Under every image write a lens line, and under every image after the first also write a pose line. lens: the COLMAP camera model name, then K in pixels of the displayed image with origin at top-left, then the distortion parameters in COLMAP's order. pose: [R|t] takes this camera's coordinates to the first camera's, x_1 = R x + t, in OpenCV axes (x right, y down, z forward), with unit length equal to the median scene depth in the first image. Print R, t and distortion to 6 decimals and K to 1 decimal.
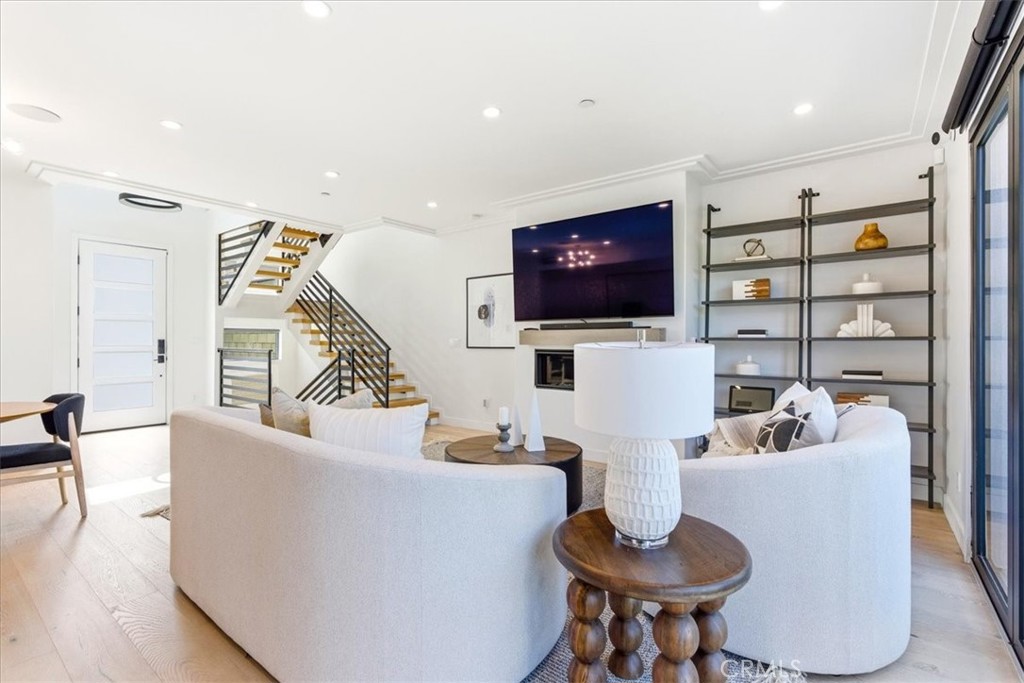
lens RADIAL K [[461.1, 0, 512.9], [0, 461.1, 339.5], [0, 0, 1]] dist [-0.006852, 0.003753]
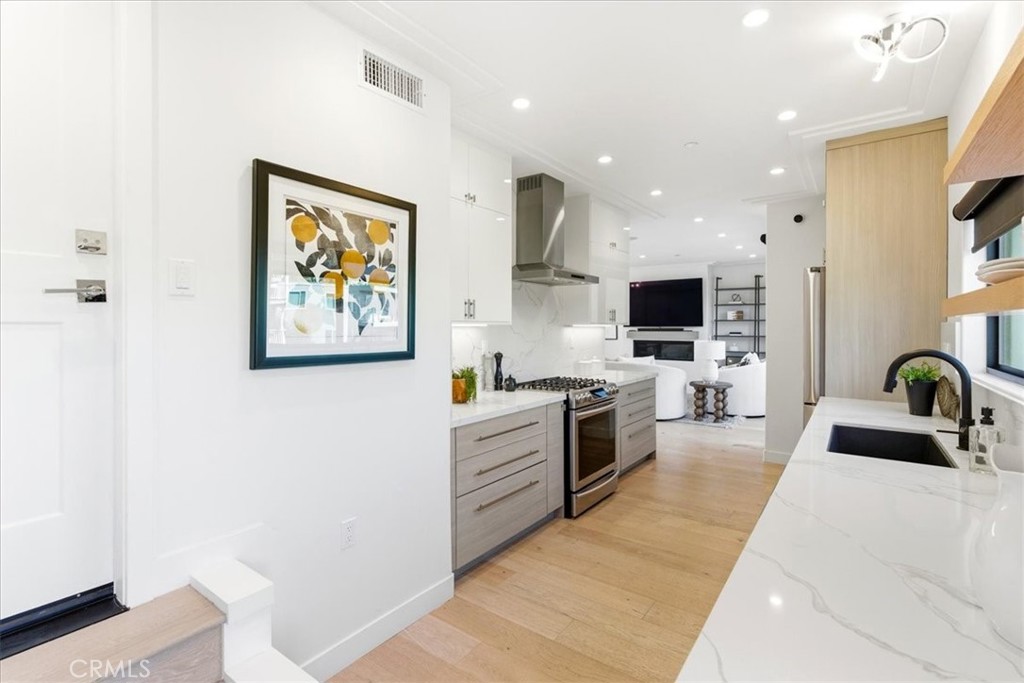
lens RADIAL K [[461.1, 0, 517.1], [0, 461.1, 328.0], [0, 0, 1]] dist [-0.006852, 0.003753]
pose [[0.999682, -0.002671, 0.025065, -0.660955], [0.002602, 0.999993, 0.002760, -0.051505], [-0.025072, -0.002694, 0.999682, -1.336628]]
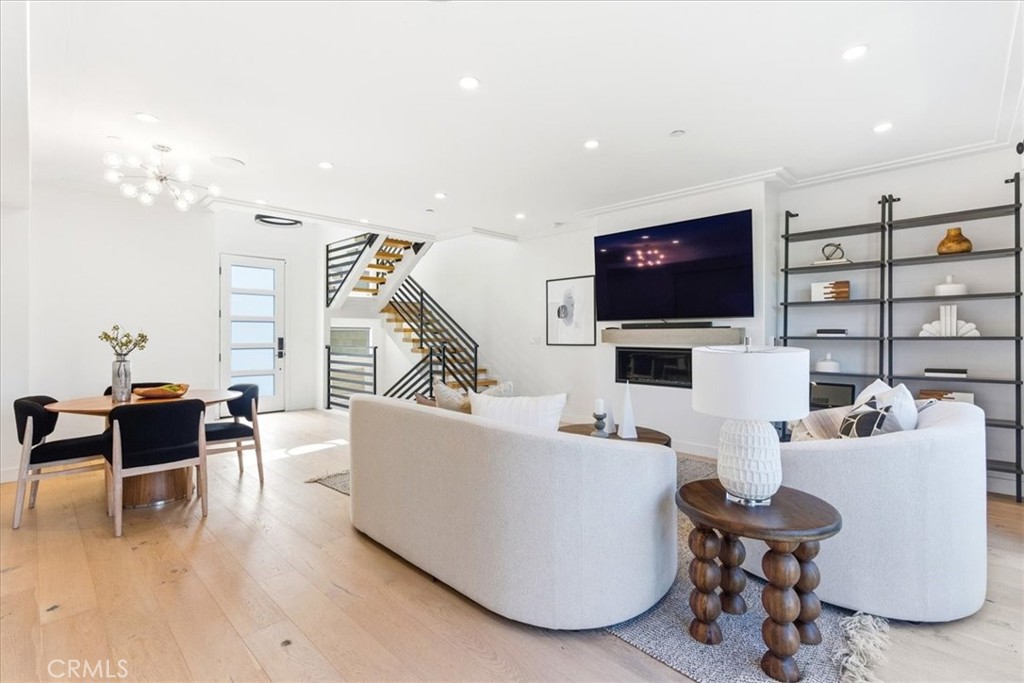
lens RADIAL K [[461.1, 0, 514.5], [0, 461.1, 332.5], [0, 0, 1]] dist [-0.006852, 0.003753]
pose [[0.993468, -0.002807, -0.114075, -0.081162], [0.002420, 0.999991, -0.003531, -0.011914], [0.114084, 0.003232, 0.993466, -0.129216]]
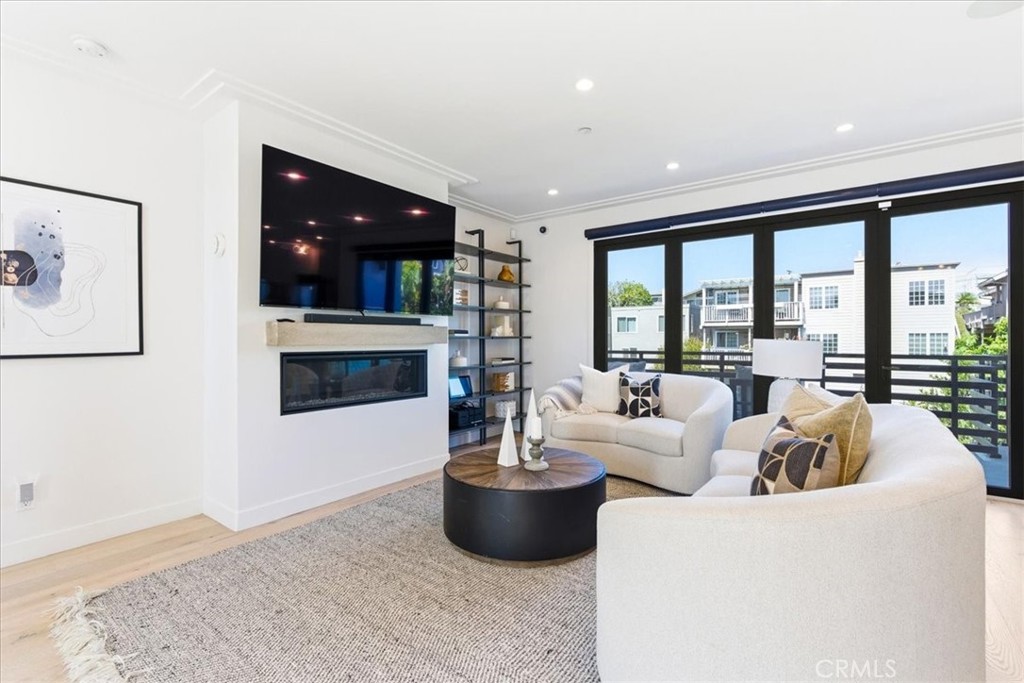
lens RADIAL K [[461.1, 0, 514.6], [0, 461.1, 339.0], [0, 0, 1]] dist [-0.006852, 0.003753]
pose [[-0.014251, 0.000619, 0.999898, -0.708229], [0.000870, 0.999999, -0.000606, 0.003882], [-0.999898, 0.000861, -0.014251, 0.863231]]
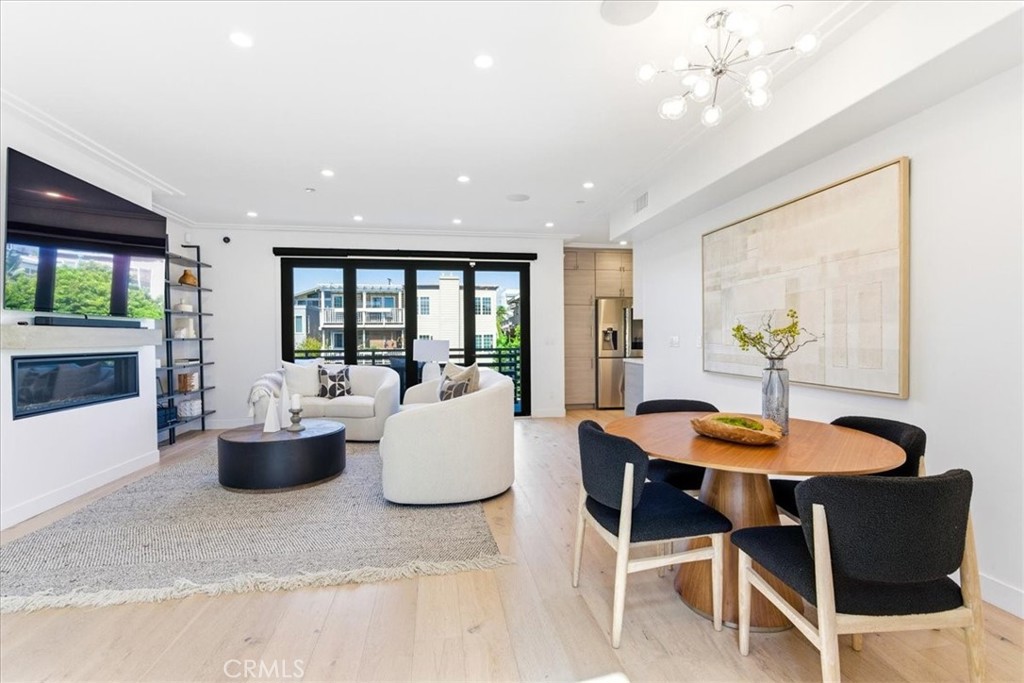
lens RADIAL K [[461.1, 0, 511.5], [0, 461.1, 344.6], [0, 0, 1]] dist [-0.006852, 0.003753]
pose [[-0.727009, -0.003529, 0.686619, -1.040694], [0.007742, 0.999881, 0.013337, 0.003298], [-0.686584, 0.015012, -0.726895, 1.224146]]
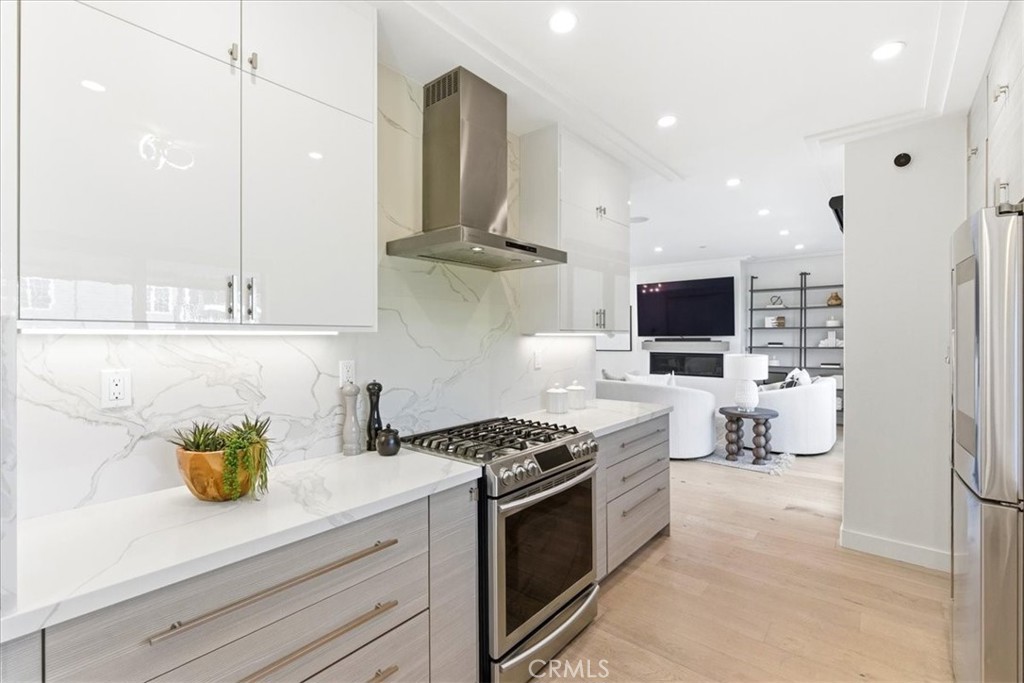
lens RADIAL K [[461.1, 0, 514.3], [0, 461.1, 333.8], [0, 0, 1]] dist [-0.006852, 0.003753]
pose [[0.999559, -0.003459, -0.029484, -0.517504], [0.003292, 0.999978, -0.005724, -0.050689], [0.029503, 0.005625, 0.999549, -0.959415]]
